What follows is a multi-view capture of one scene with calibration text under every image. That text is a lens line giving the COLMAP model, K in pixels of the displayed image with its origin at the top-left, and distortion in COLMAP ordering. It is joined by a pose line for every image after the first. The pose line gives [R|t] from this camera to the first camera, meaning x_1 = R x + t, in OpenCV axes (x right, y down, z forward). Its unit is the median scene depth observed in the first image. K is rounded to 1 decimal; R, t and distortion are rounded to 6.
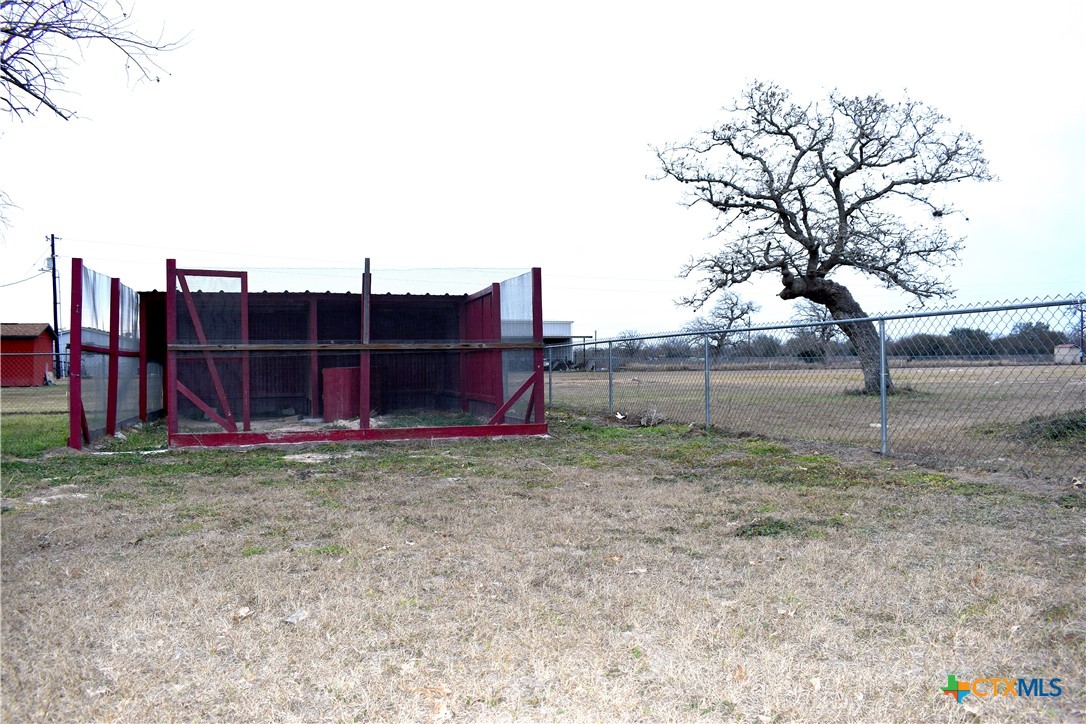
lens RADIAL K [[872.0, 0, 543.0], [0, 872.0, 353.5], [0, 0, 1]] dist [-0.006798, -0.003421]
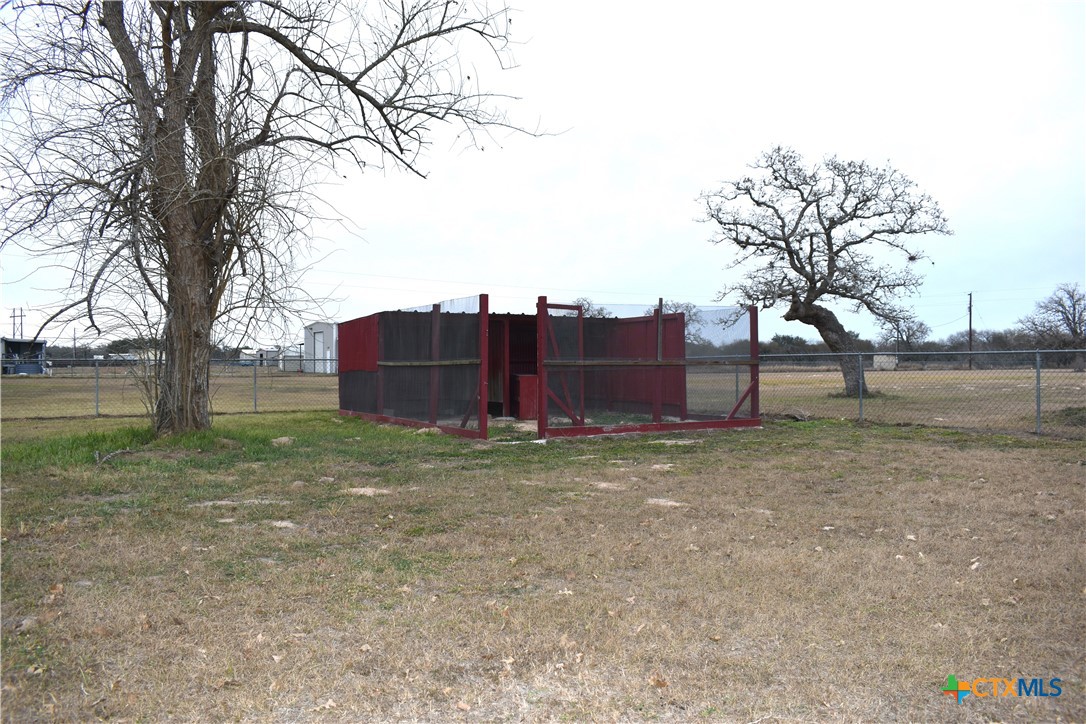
lens RADIAL K [[872.0, 0, 543.1], [0, 872.0, 367.9], [0, 0, 1]] dist [-0.006798, -0.003421]
pose [[0.976015, 0.003746, 0.217670, -0.344652], [-0.006456, 0.999910, 0.011740, -0.007104], [-0.217607, -0.012864, 0.975952, -0.144666]]
